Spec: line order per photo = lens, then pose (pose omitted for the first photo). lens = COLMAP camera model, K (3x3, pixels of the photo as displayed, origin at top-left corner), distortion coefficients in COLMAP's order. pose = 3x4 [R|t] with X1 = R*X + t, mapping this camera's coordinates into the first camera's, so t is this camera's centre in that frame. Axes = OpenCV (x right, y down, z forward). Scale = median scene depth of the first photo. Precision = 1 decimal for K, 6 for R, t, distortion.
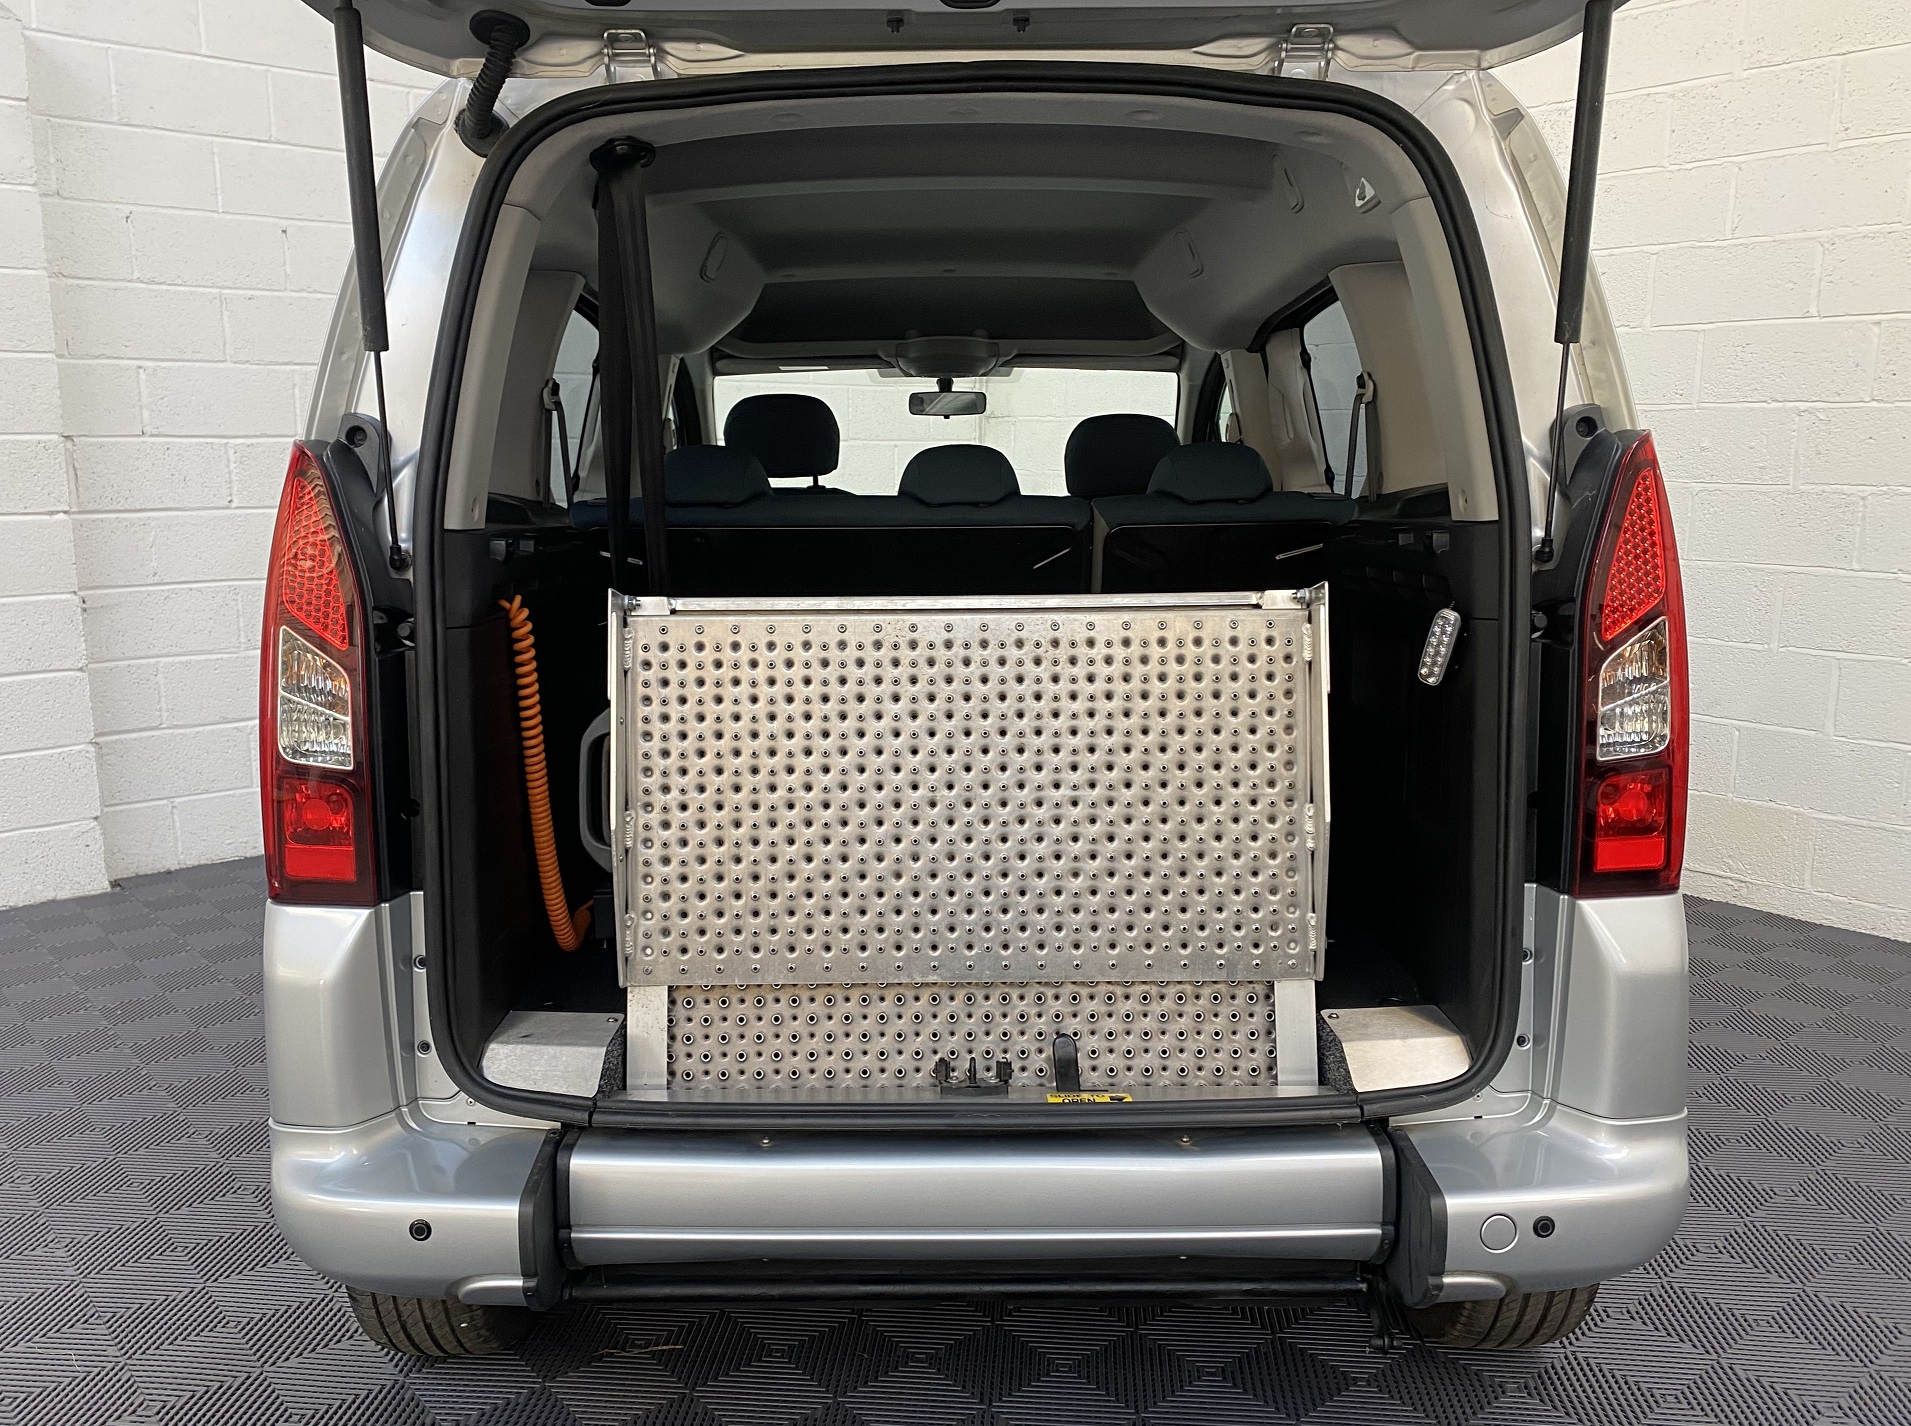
lens RADIAL K [[1546.5, 0, 919.2], [0, 1546.5, 692.9], [0, 0, 1]] dist [0.024077, -0.000724]
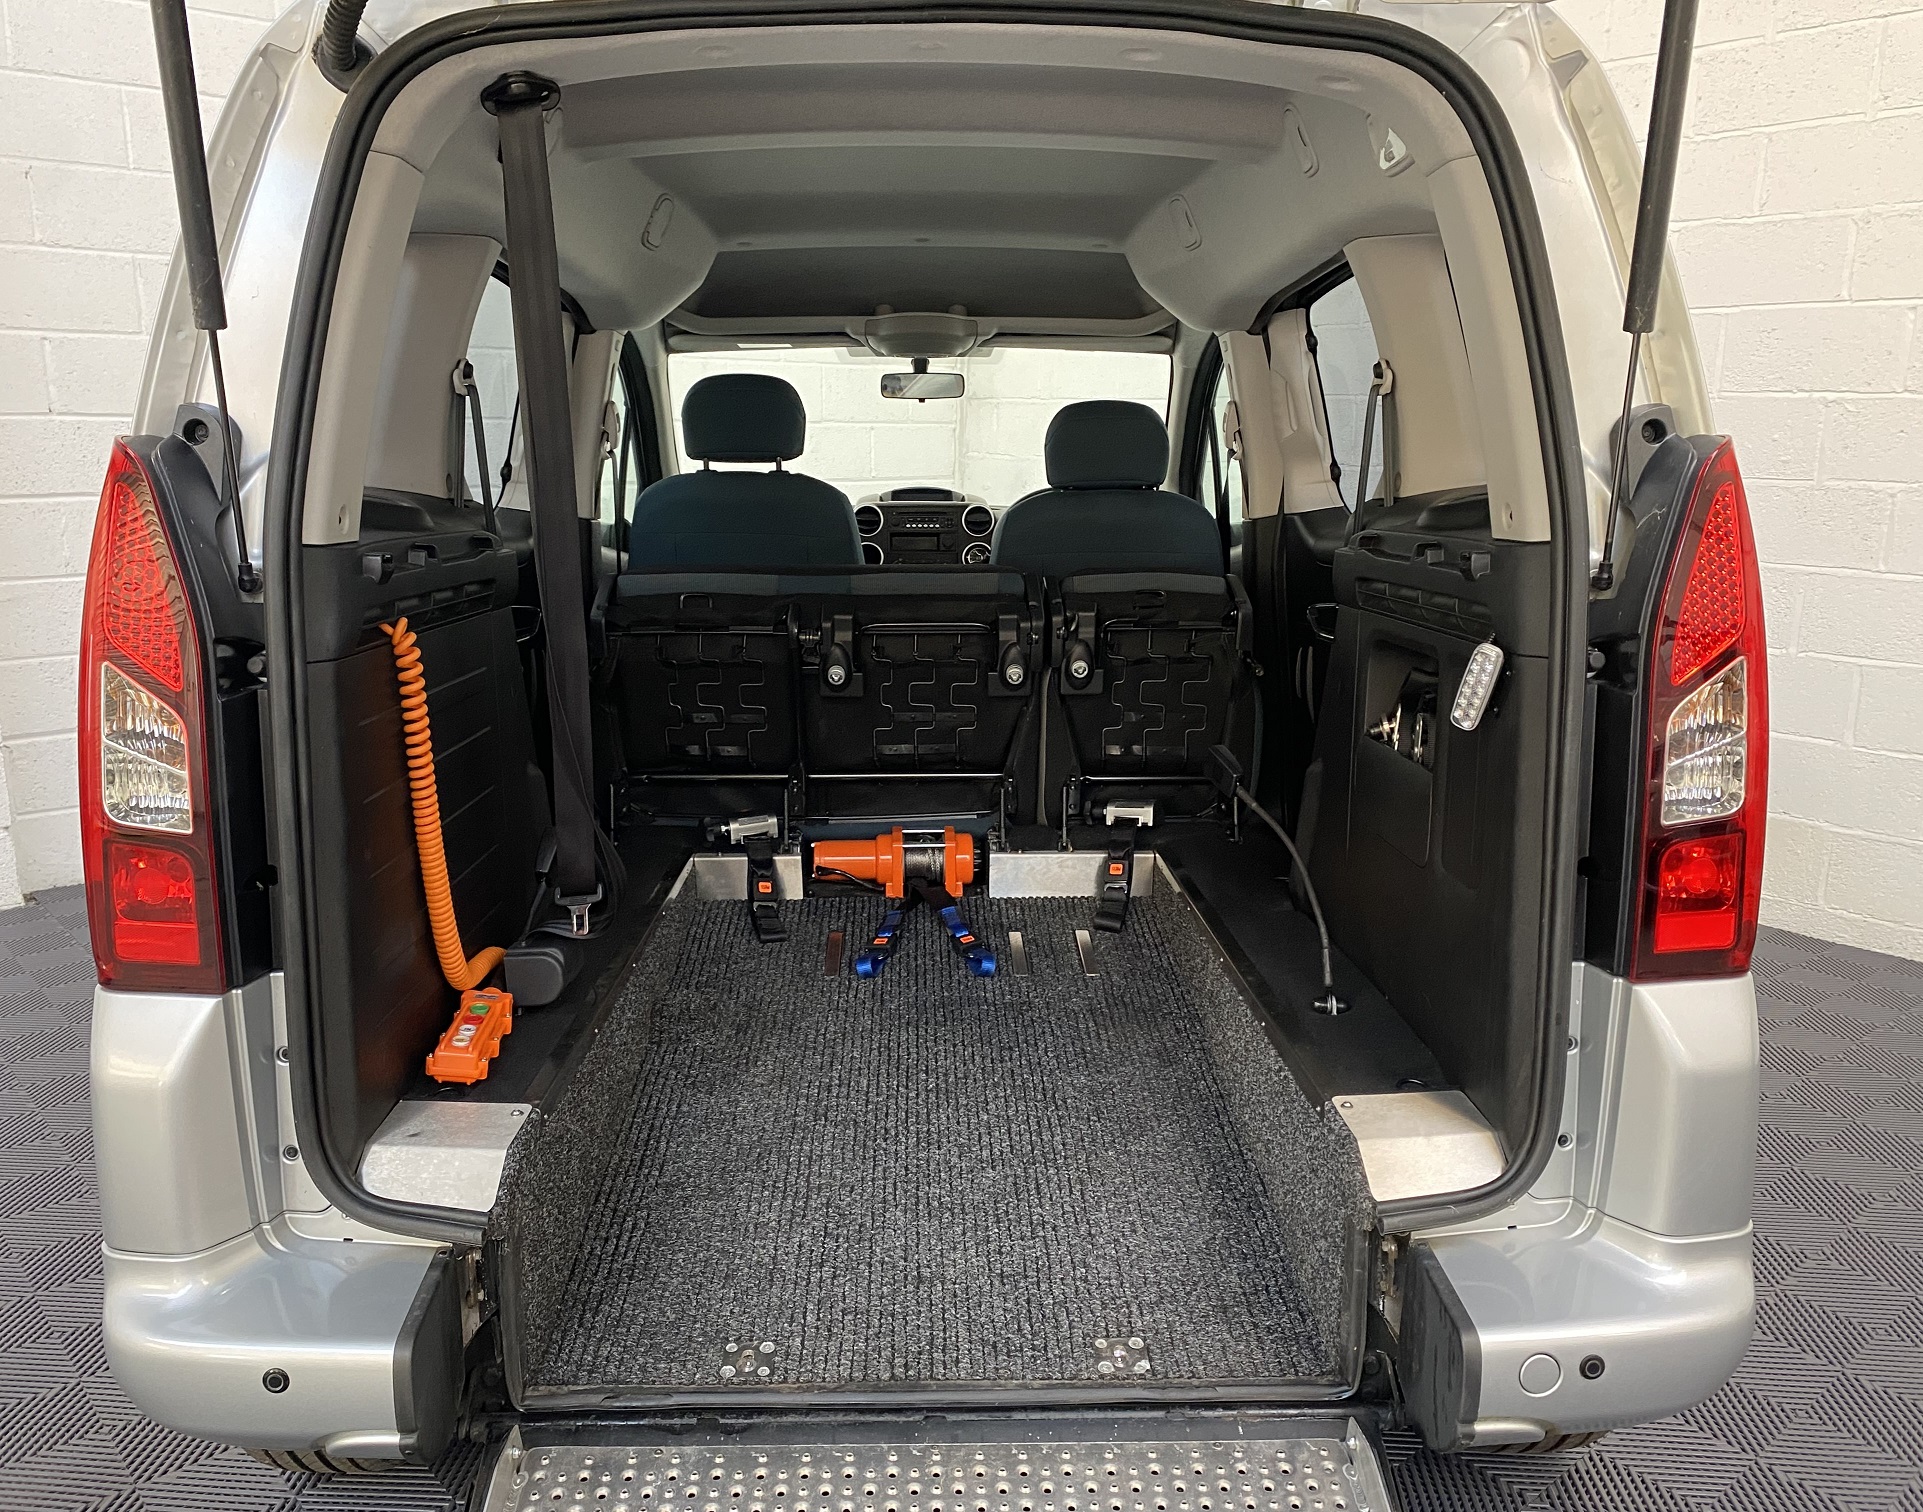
lens RADIAL K [[1551.3, 0, 941.3], [0, 1551.3, 734.6], [0, 0, 1]] dist [0.012970, 0.006639]
pose [[0.999712, 0.002471, 0.023871, 0.016760], [-0.003438, 0.999170, 0.040577, -0.035000], [-0.023751, -0.040648, 0.998891, 0.136976]]
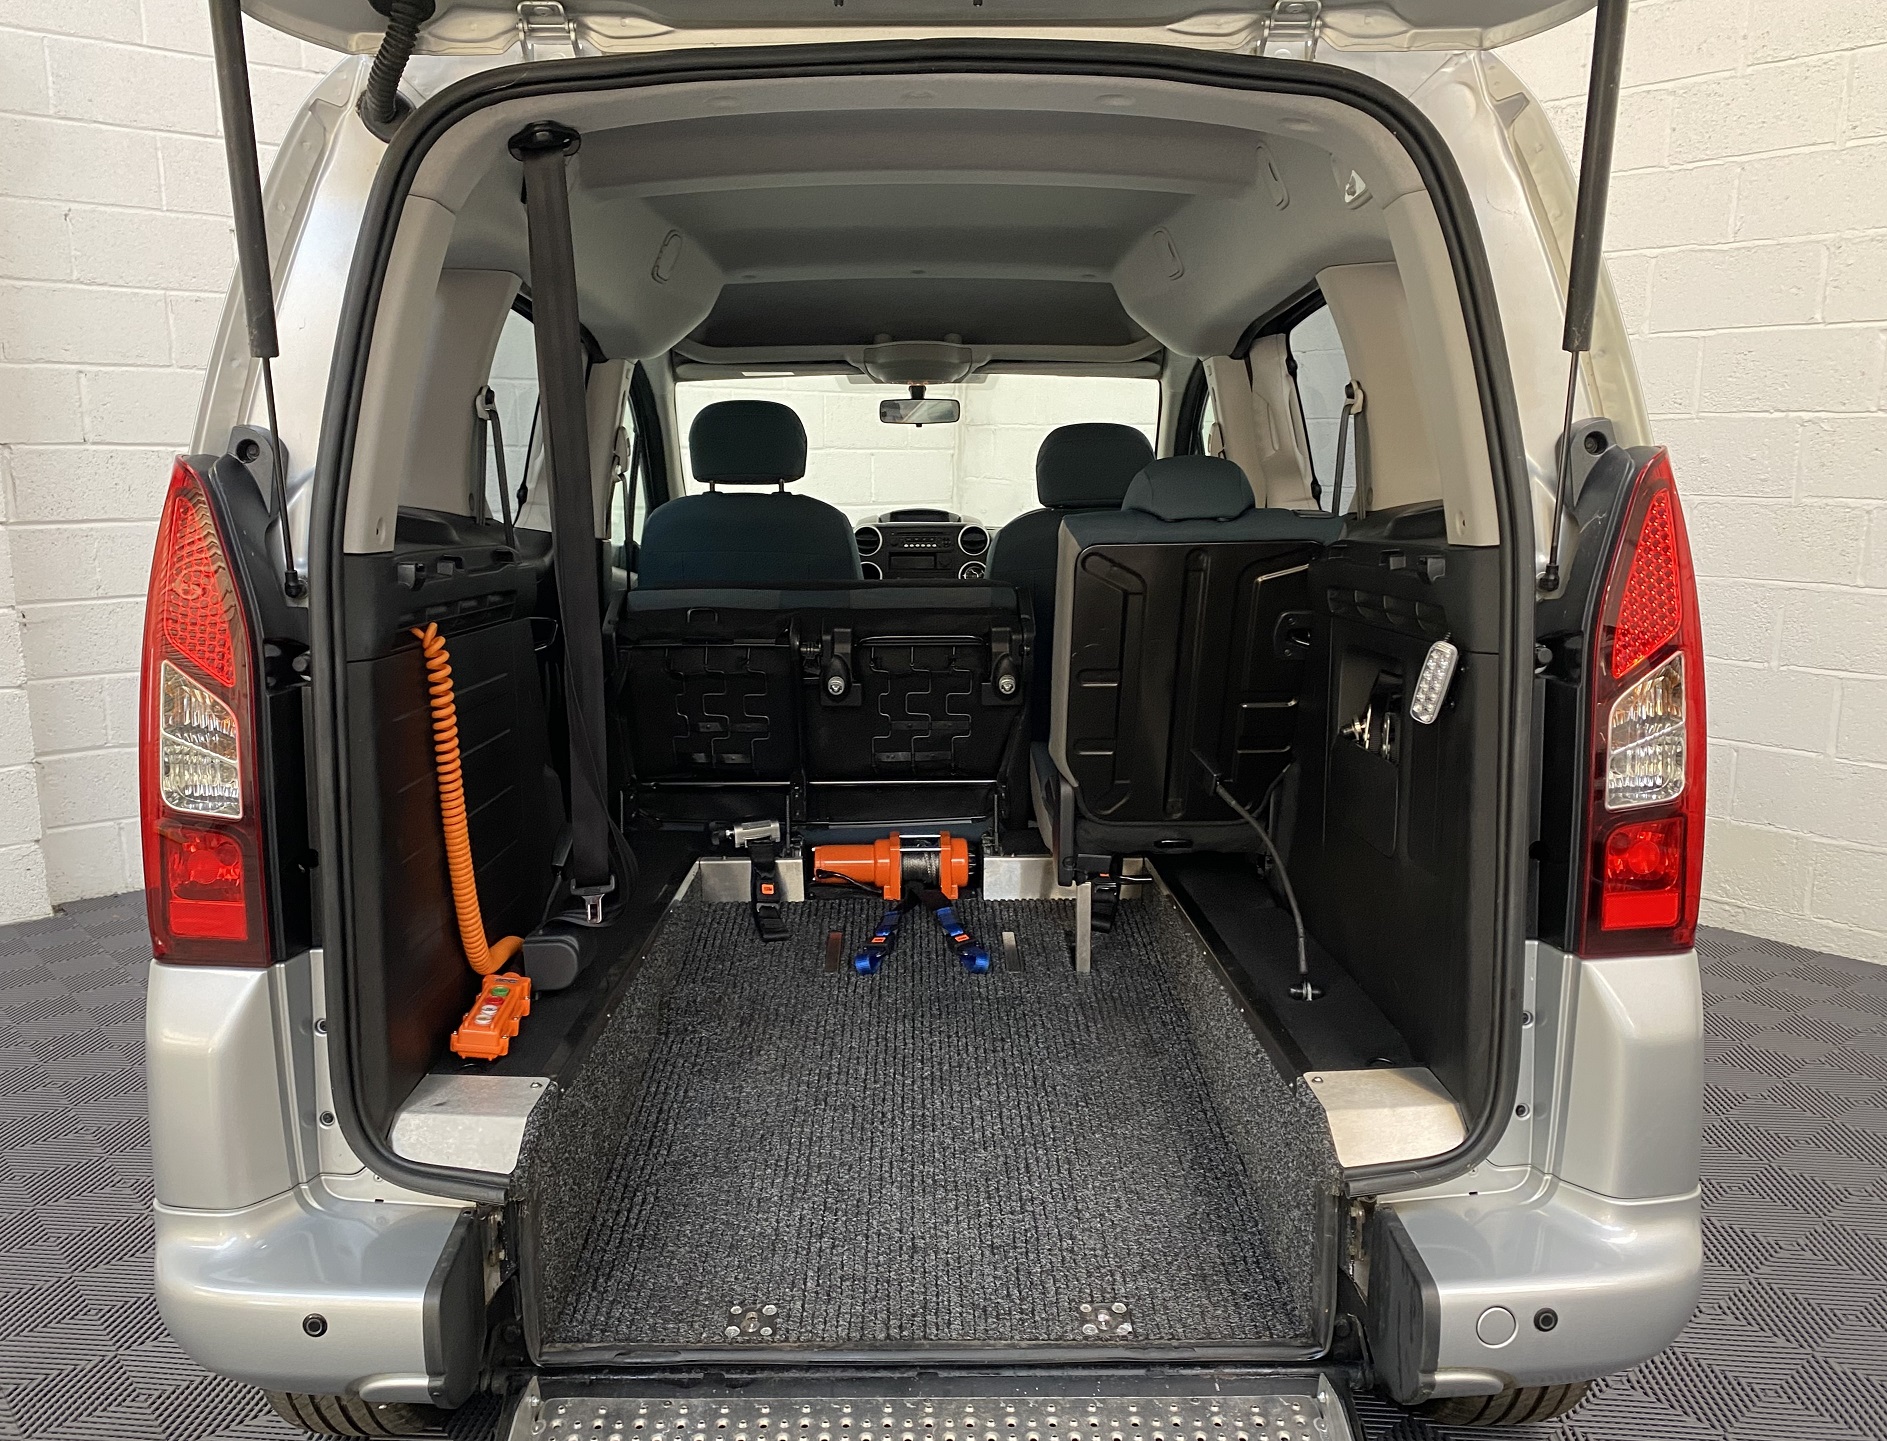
lens RADIAL K [[1549.4, 0, 915.2], [0, 1549.4, 718.7], [0, 0, 1]] dist [0.016135, 0.005920]
pose [[0.999984, 0.000691, 0.005527, 0.021903], [-0.000761, 0.999919, 0.012684, -0.018497], [-0.005518, -0.012688, 0.999904, 0.077843]]
